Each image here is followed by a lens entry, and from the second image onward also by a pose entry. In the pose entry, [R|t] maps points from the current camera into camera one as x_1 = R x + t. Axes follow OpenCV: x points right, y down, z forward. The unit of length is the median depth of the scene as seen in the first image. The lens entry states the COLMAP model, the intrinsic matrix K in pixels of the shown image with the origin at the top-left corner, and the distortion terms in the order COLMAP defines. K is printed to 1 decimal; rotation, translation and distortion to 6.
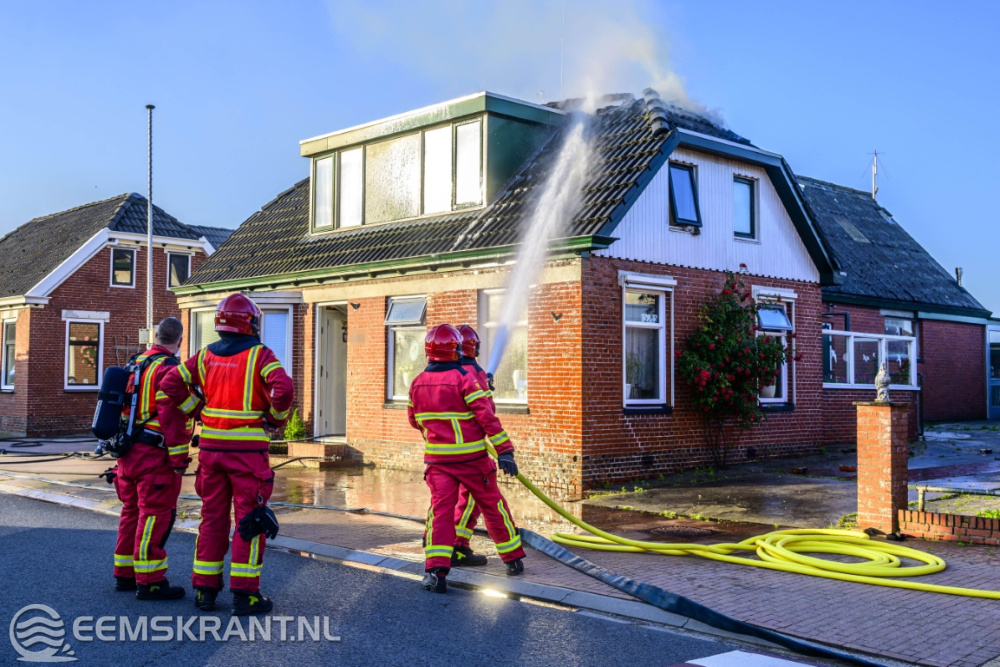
lens RADIAL K [[1107.4, 0, 474.6], [0, 1107.4, 301.9], [0, 0, 1]] dist [-0.002483, 0.000000]
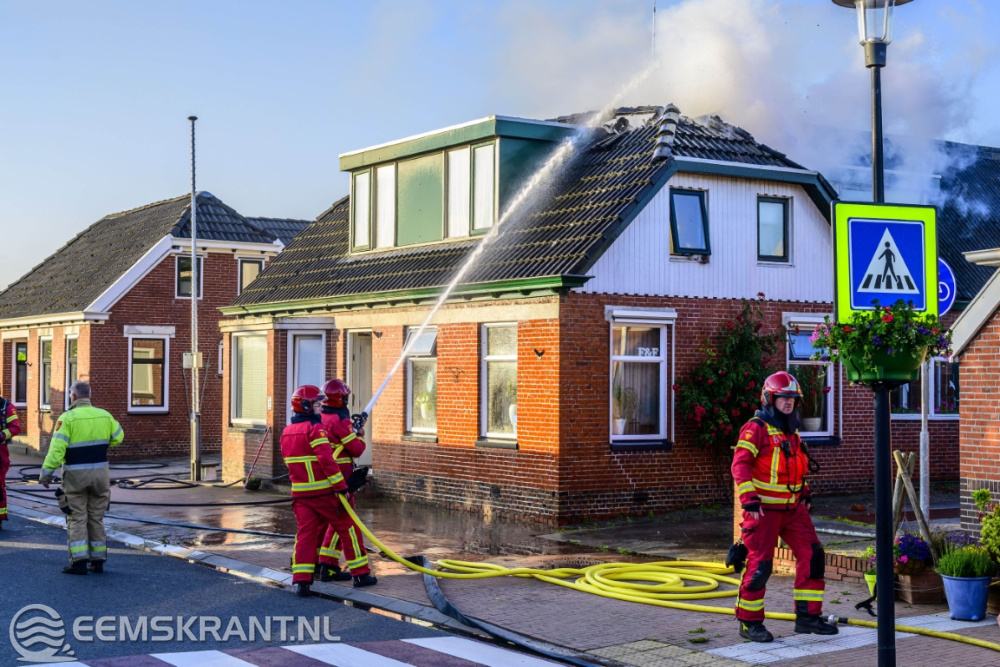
lens RADIAL K [[1546.2, 0, 476.5], [0, 1546.2, 316.2], [0, 0, 1]] dist [0.002914, 0.000000]
pose [[0.983465, -0.007311, -0.180948, 0.235805], [0.012693, 0.999510, 0.028601, -0.052954], [0.180651, -0.030425, 0.983077, -0.336984]]
